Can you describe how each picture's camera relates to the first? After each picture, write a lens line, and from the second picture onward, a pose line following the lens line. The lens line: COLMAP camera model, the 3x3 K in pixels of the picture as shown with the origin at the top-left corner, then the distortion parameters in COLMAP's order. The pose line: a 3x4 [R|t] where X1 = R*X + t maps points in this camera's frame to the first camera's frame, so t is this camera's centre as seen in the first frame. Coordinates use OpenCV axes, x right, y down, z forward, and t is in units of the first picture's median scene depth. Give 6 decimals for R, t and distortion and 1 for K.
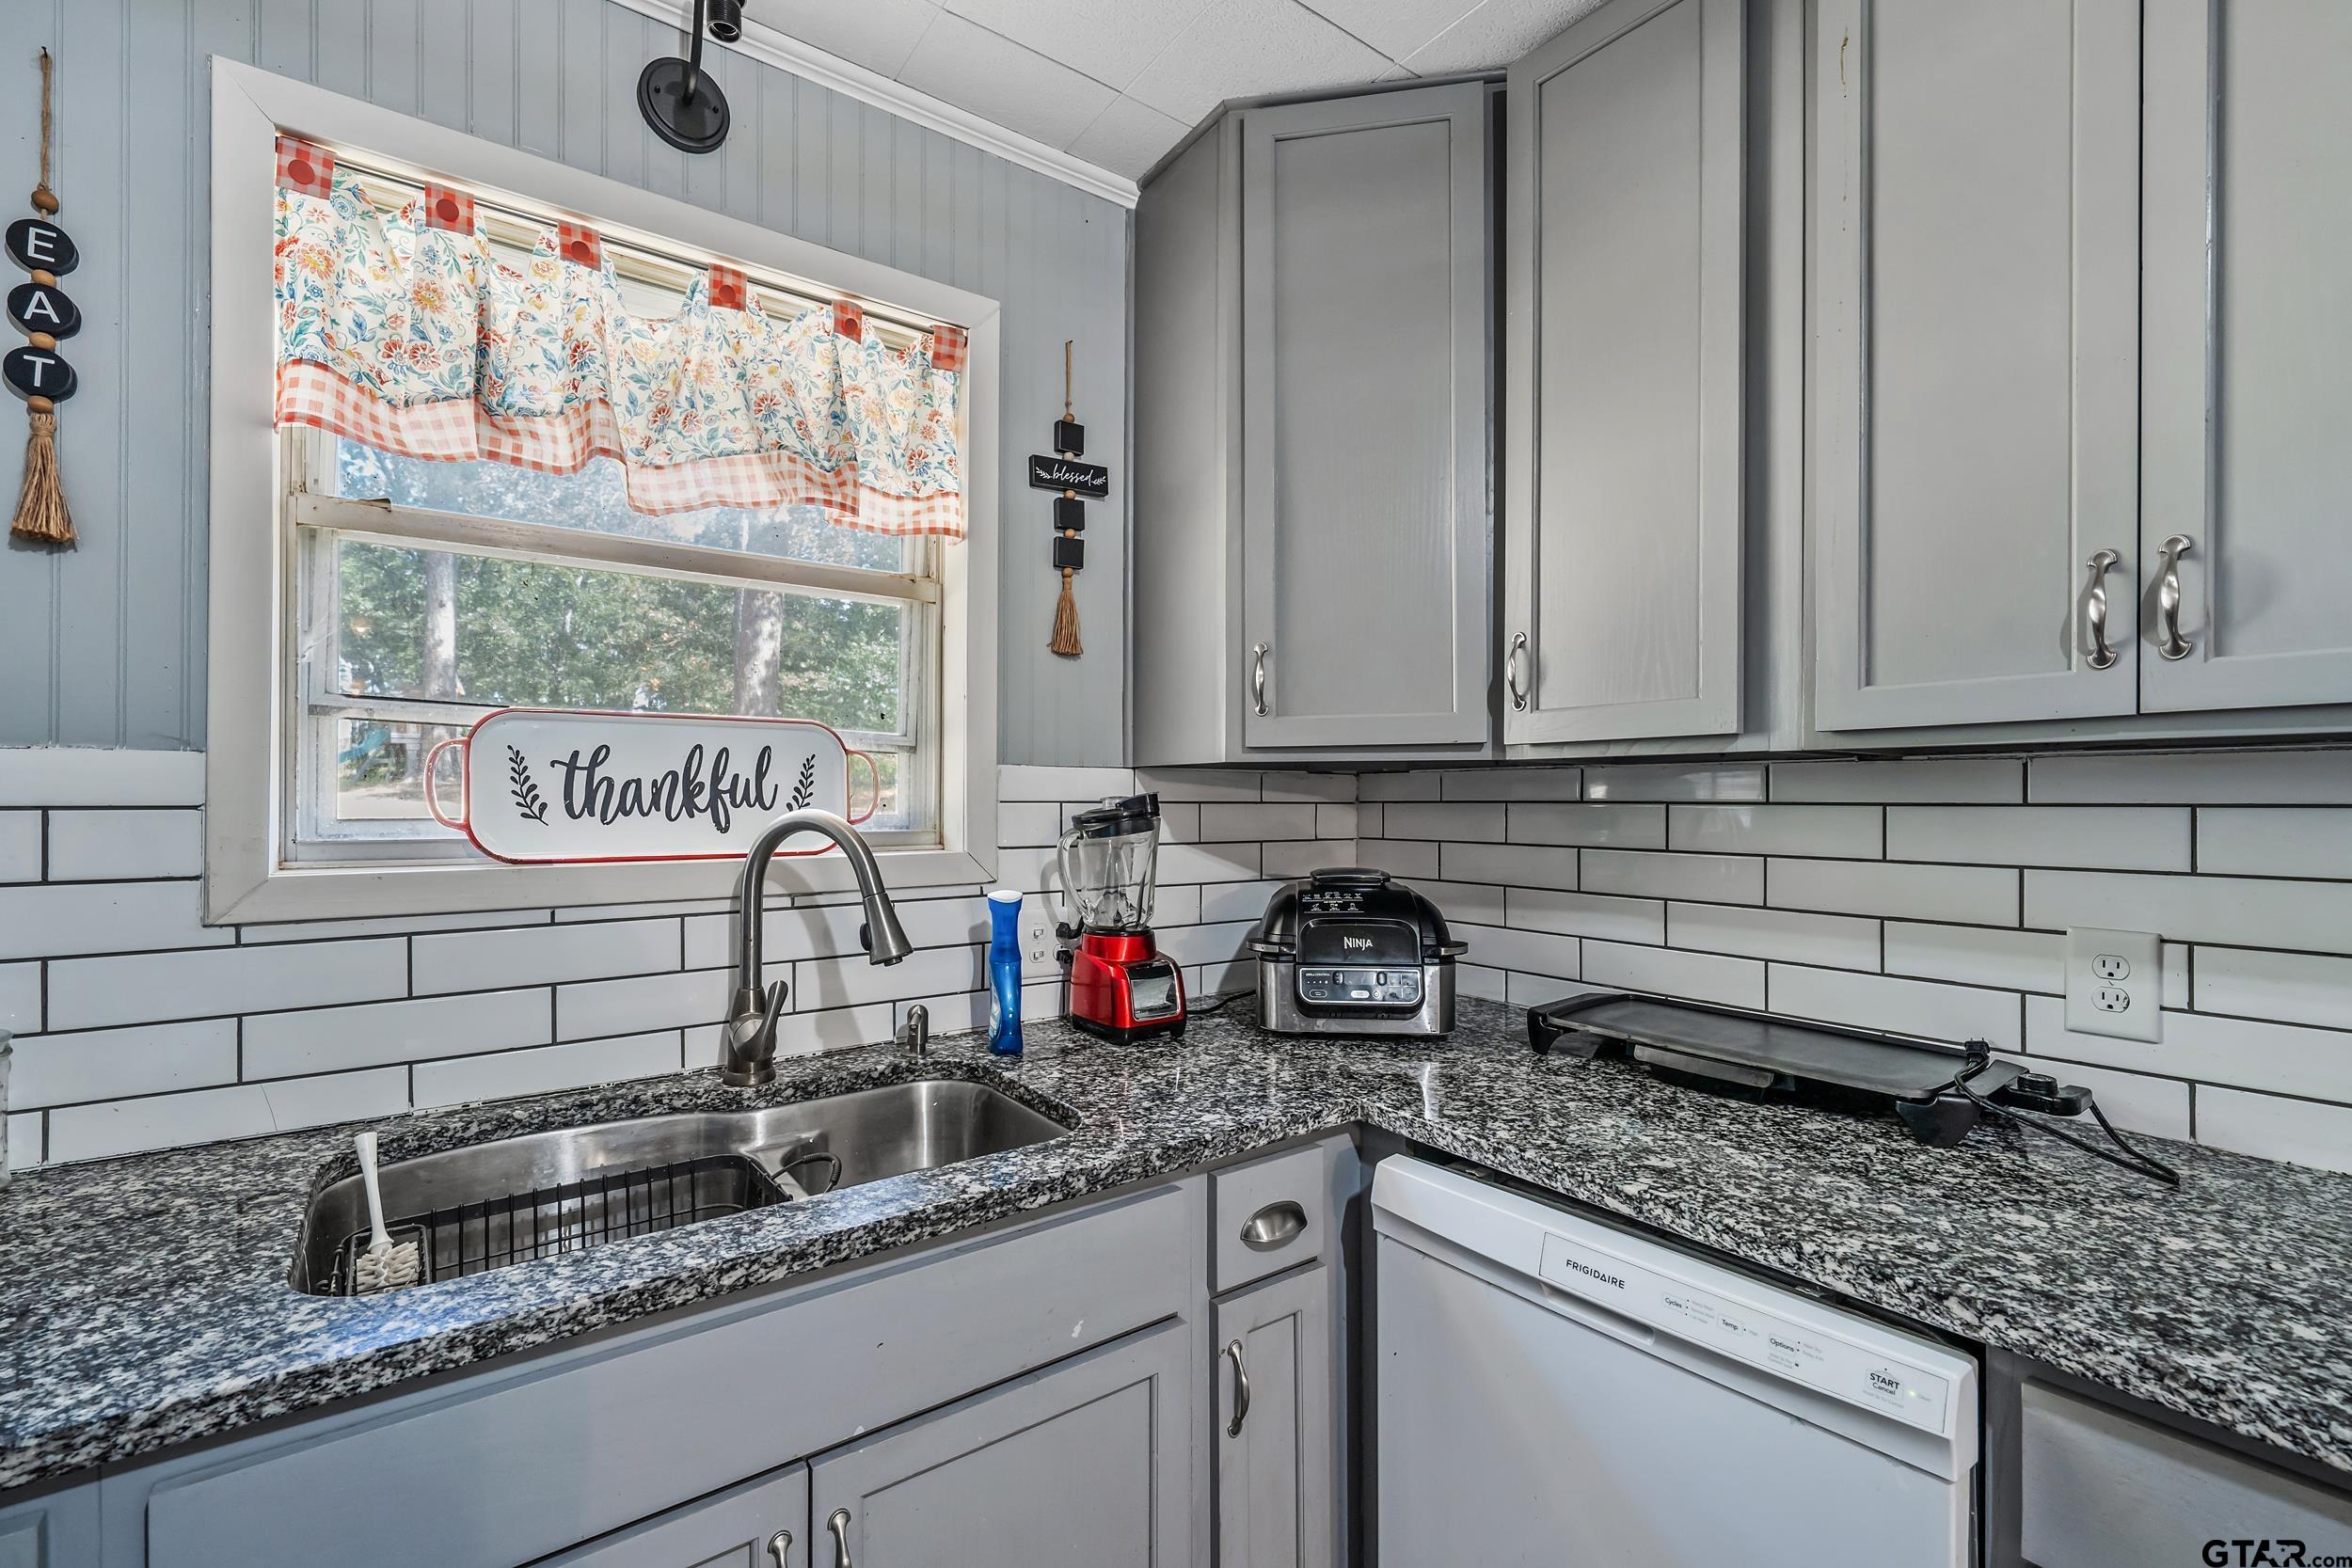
lens RADIAL K [[1019.8, 0, 1174.1], [0, 1019.8, 796.4], [0, 0, 1]] dist [0.002804, -0.000317]
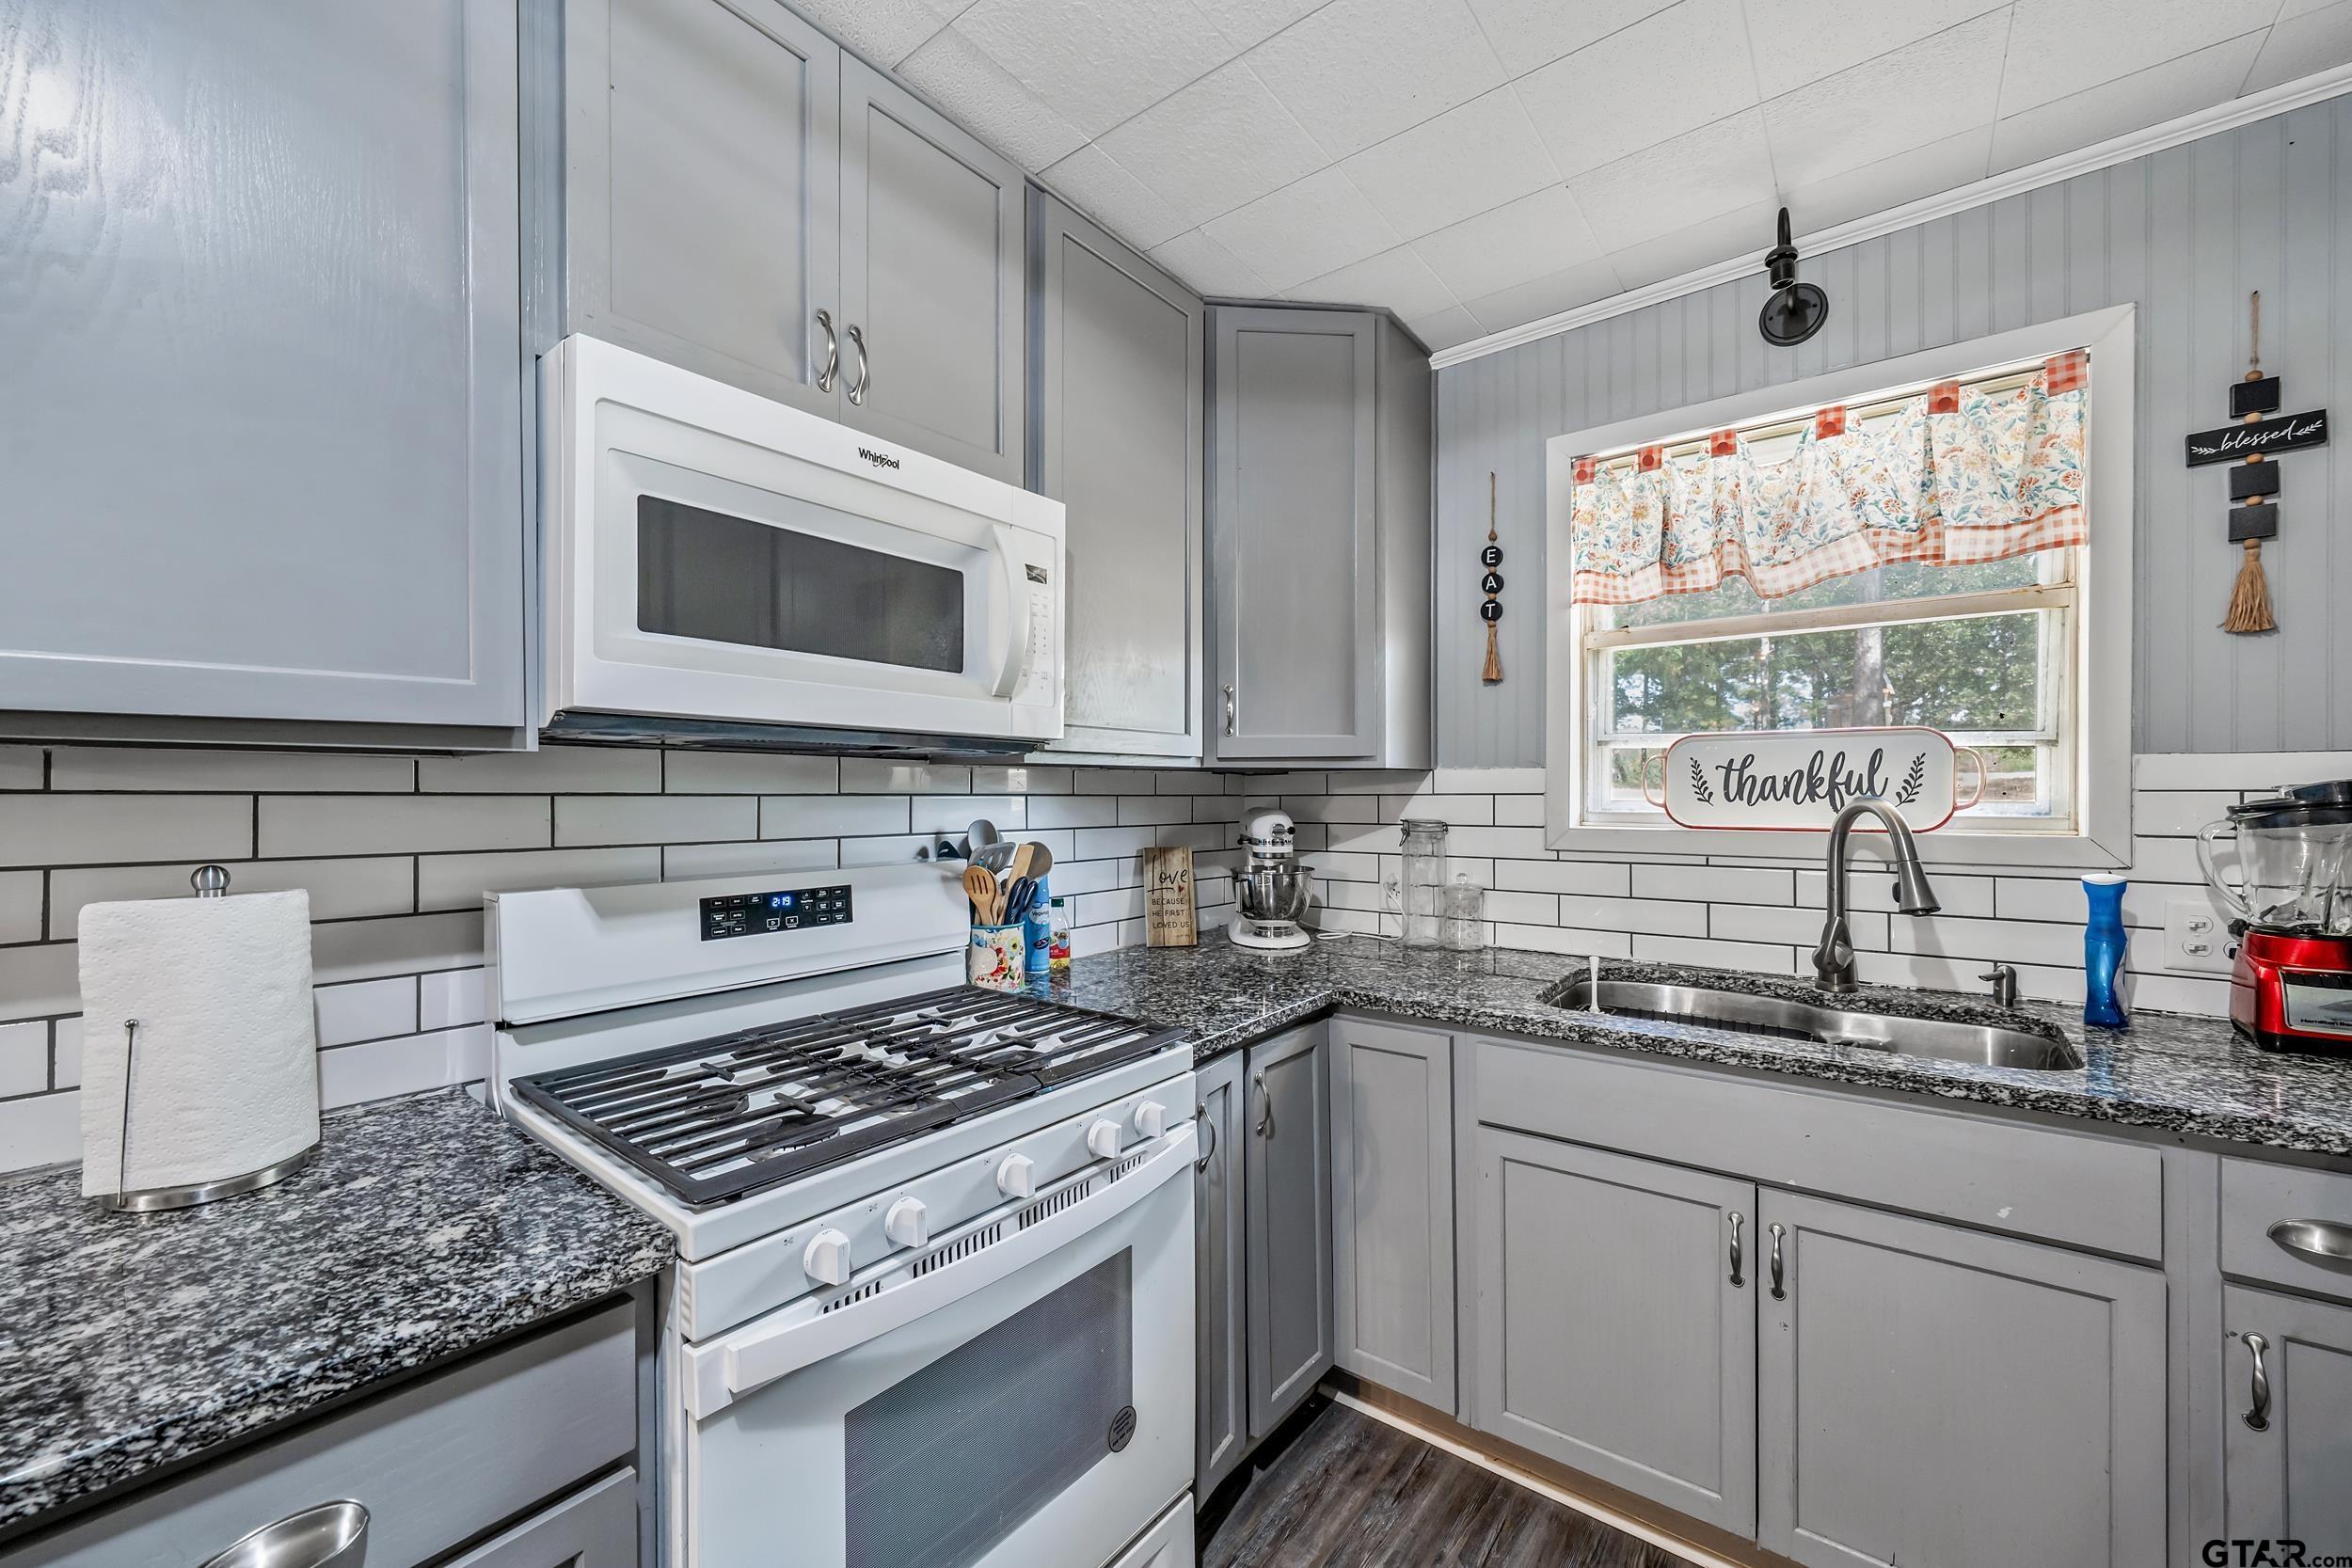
lens RADIAL K [[922.7, 0, 1169.3], [0, 922.7, 793.0], [0, 0, 1]] dist [0.001714, 0.000311]
pose [[0.273524, 0.000833, -0.961865, 0.515633], [0.005404, 0.999983, 0.002402, -0.000052], [0.961850, -0.005855, 0.273515, -0.210546]]
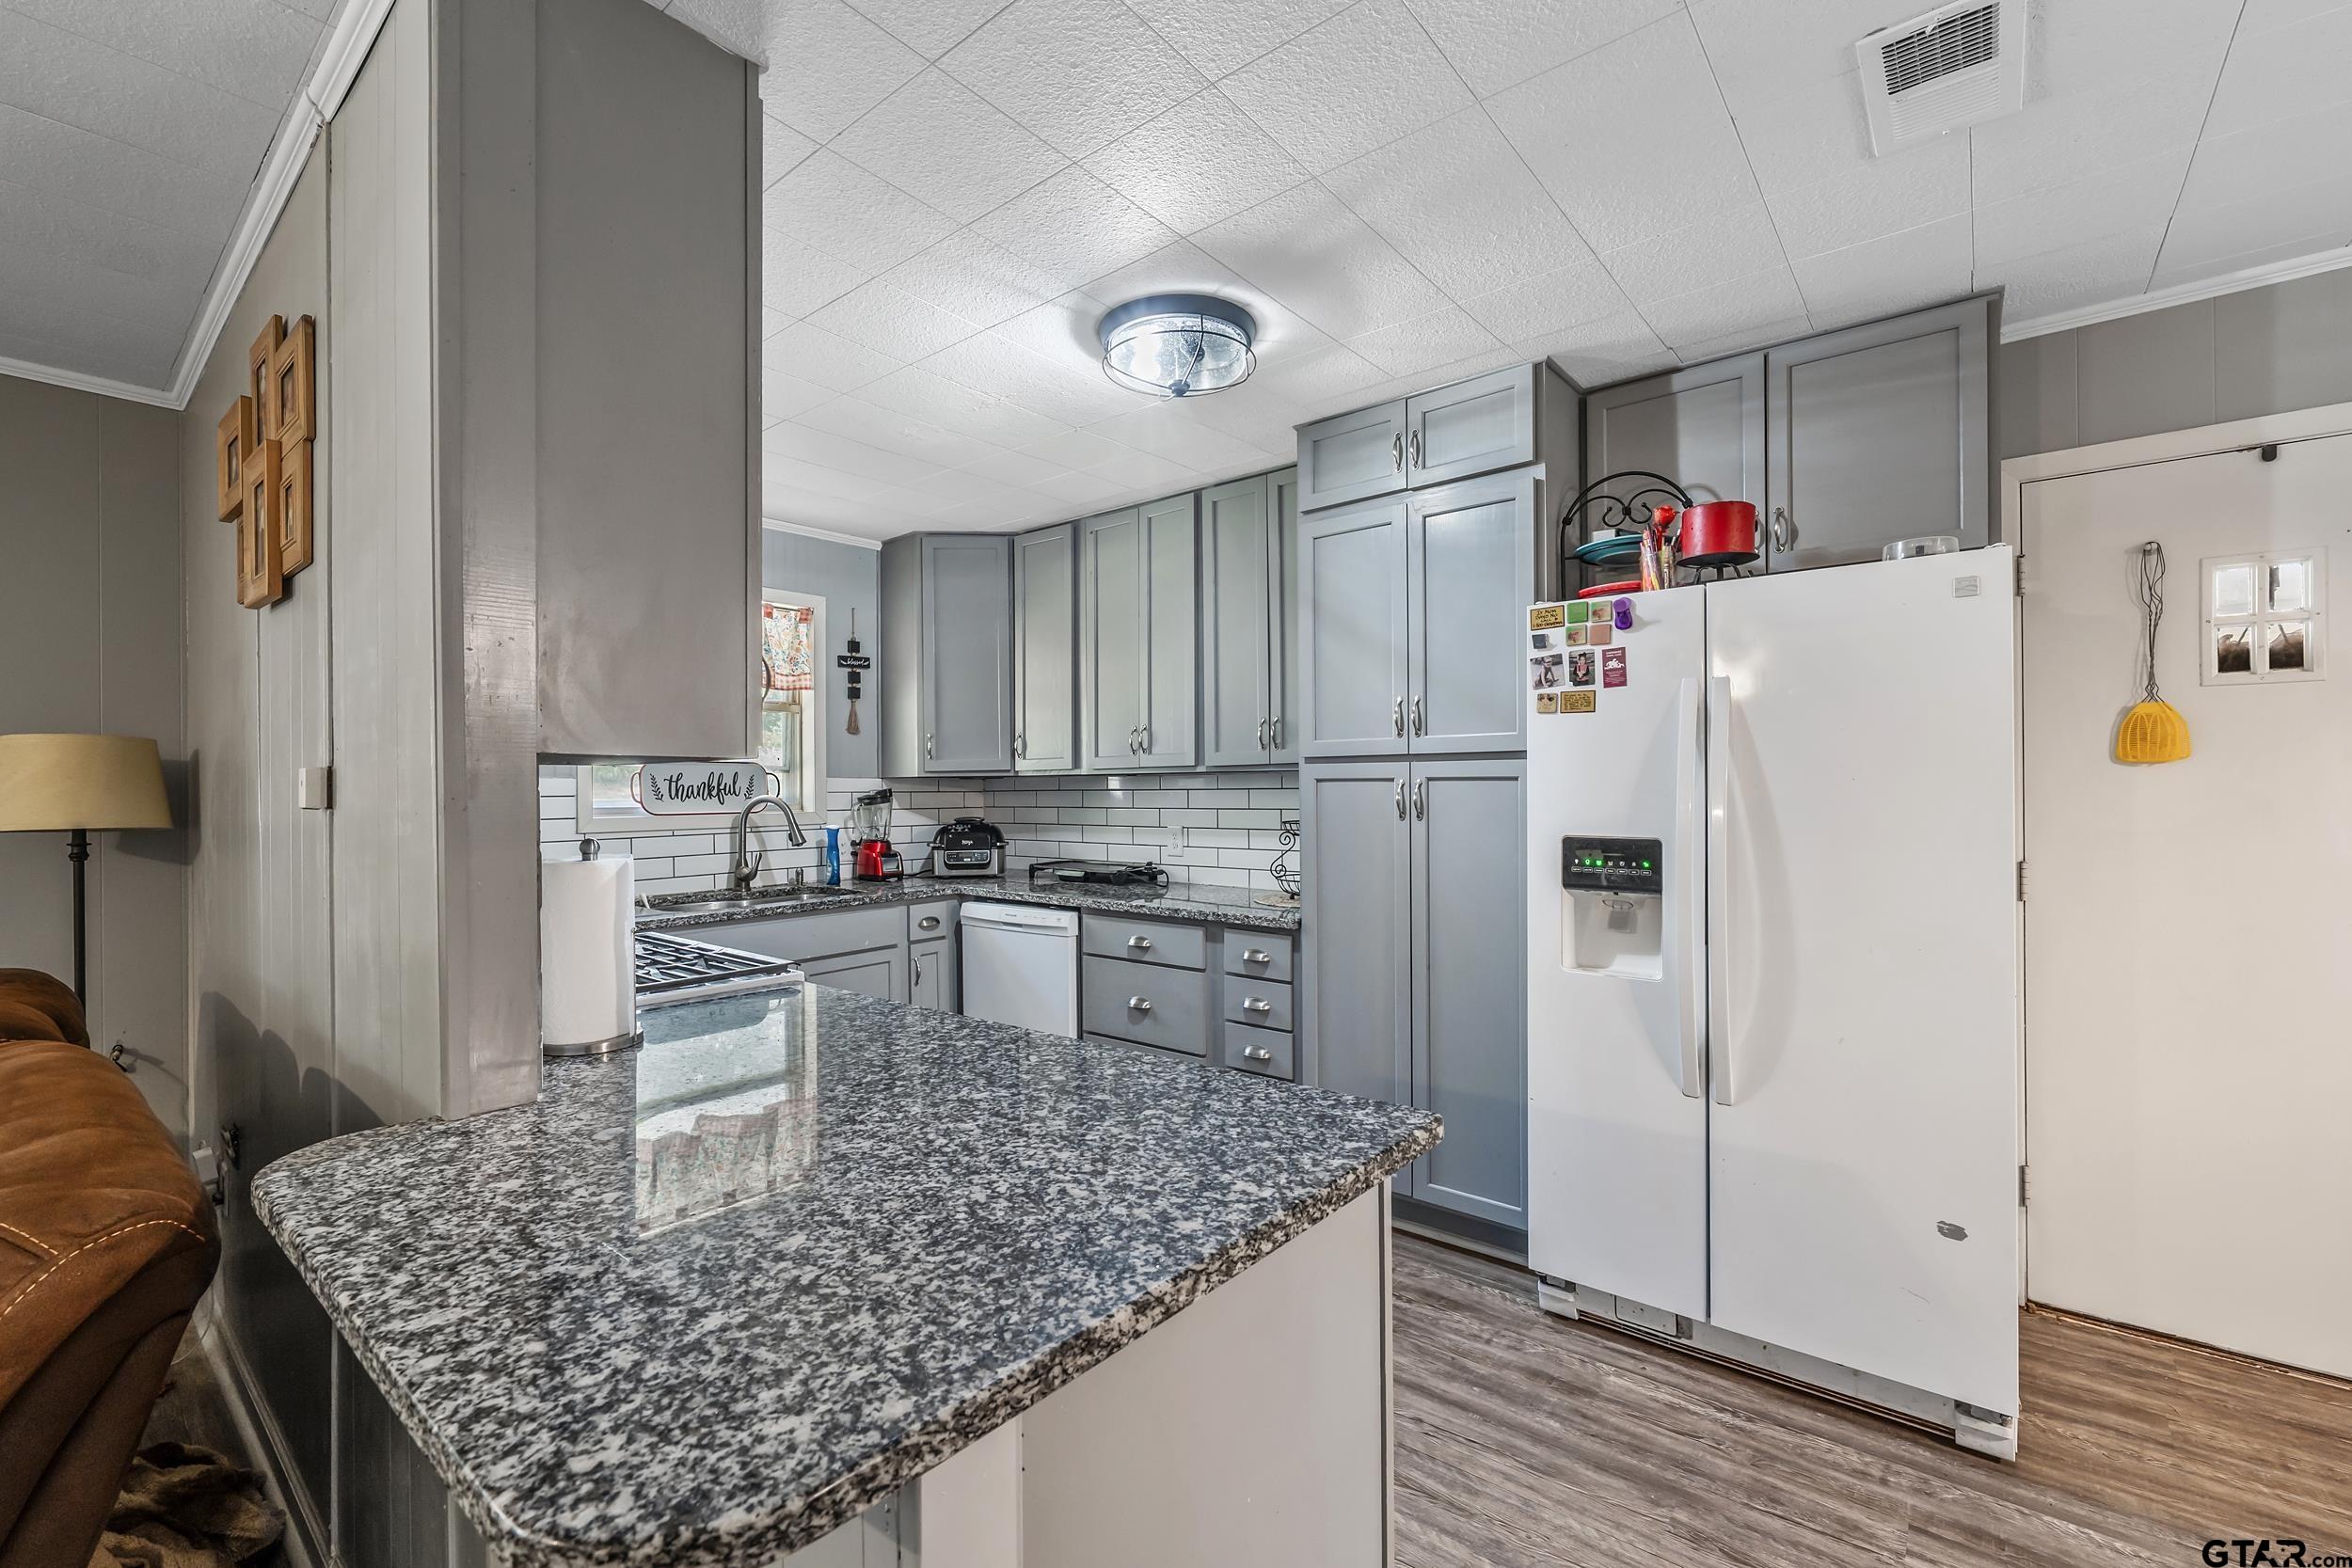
lens RADIAL K [[990.1, 0, 1167.3], [0, 990.1, 787.9], [0, 0, 1]] dist [-0.000718, -0.000009]
pose [[0.971350, -0.009734, 0.237455, 0.075008], [0.010003, 0.999950, 0.000071, 0.002359], [-0.237444, 0.002306, 0.971399, -1.812185]]
